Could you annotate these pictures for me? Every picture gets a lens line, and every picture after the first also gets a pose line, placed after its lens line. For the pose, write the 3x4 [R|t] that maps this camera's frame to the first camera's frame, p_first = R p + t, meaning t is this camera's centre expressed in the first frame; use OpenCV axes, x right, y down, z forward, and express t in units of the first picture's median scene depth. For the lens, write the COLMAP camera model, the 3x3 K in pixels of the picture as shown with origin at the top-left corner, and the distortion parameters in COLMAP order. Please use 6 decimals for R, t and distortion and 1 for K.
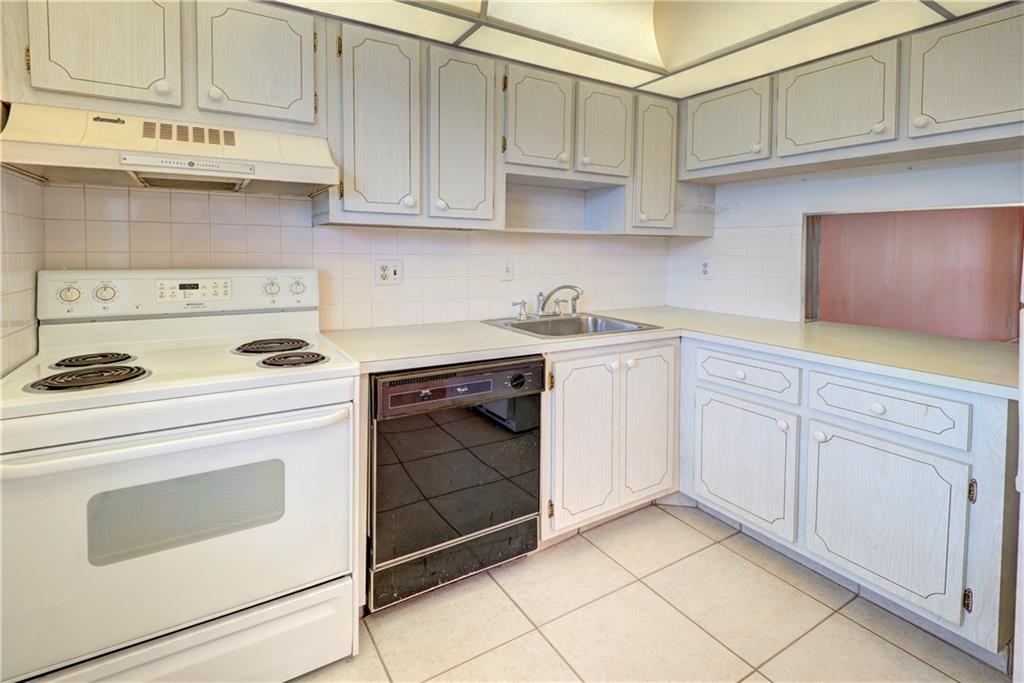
lens RADIAL K [[506.8, 0, 525.8], [0, 506.8, 272.6], [0, 0, 1]] dist [0.033670, -0.014527]
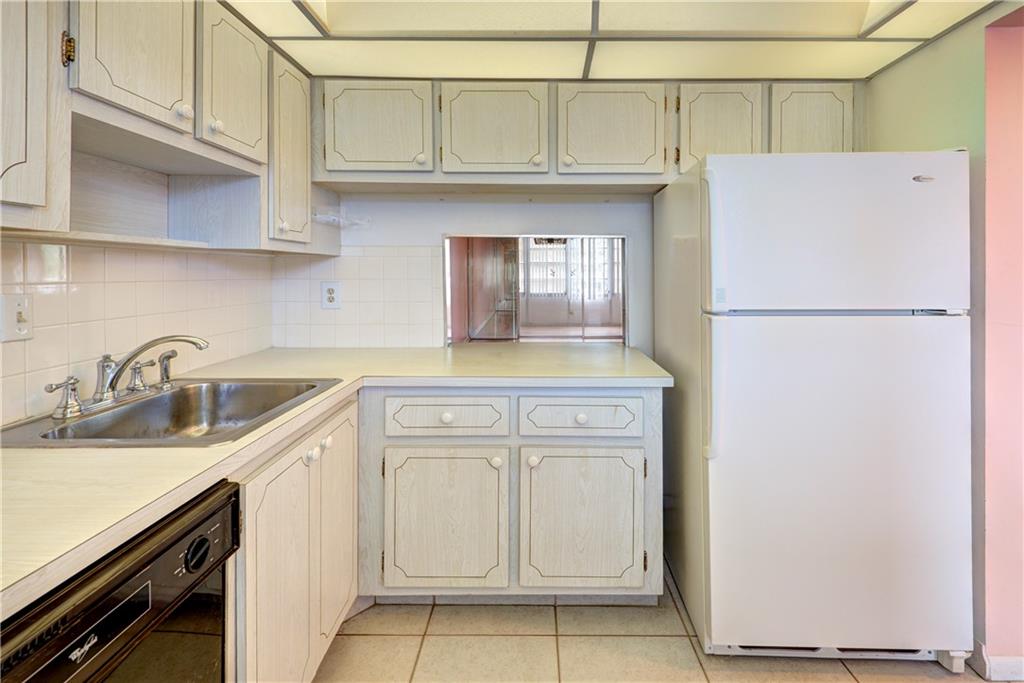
lens RADIAL K [[506.8, 0, 525.8], [0, 506.8, 272.6], [0, 0, 1]] dist [0.033670, -0.014527]
pose [[0.540547, -0.008211, 0.841274, -0.228214], [0.041902, 0.998974, -0.017173, -0.023810], [-0.840270, 0.044533, 0.540336, 0.430405]]
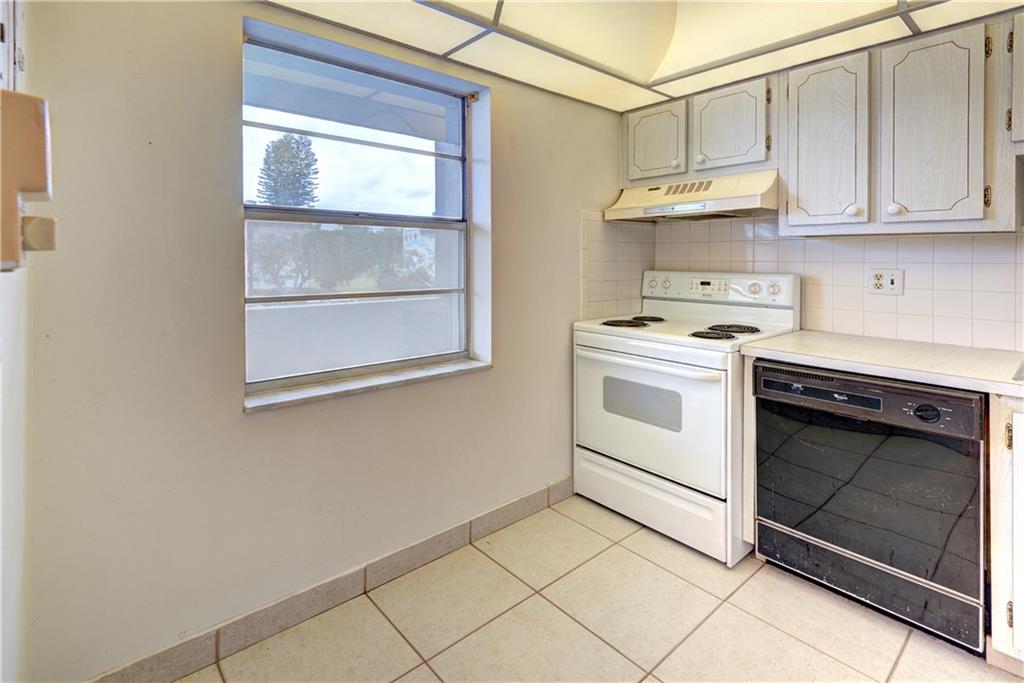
lens RADIAL K [[515.2, 0, 475.6], [0, 515.2, 262.9], [0, 0, 1]] dist [0.043506, -0.014802]
pose [[0.091281, 0.001033, -0.995825, 0.716328], [-0.041407, 0.999139, -0.002760, -0.001060], [0.994964, 0.041486, 0.091245, 0.151868]]
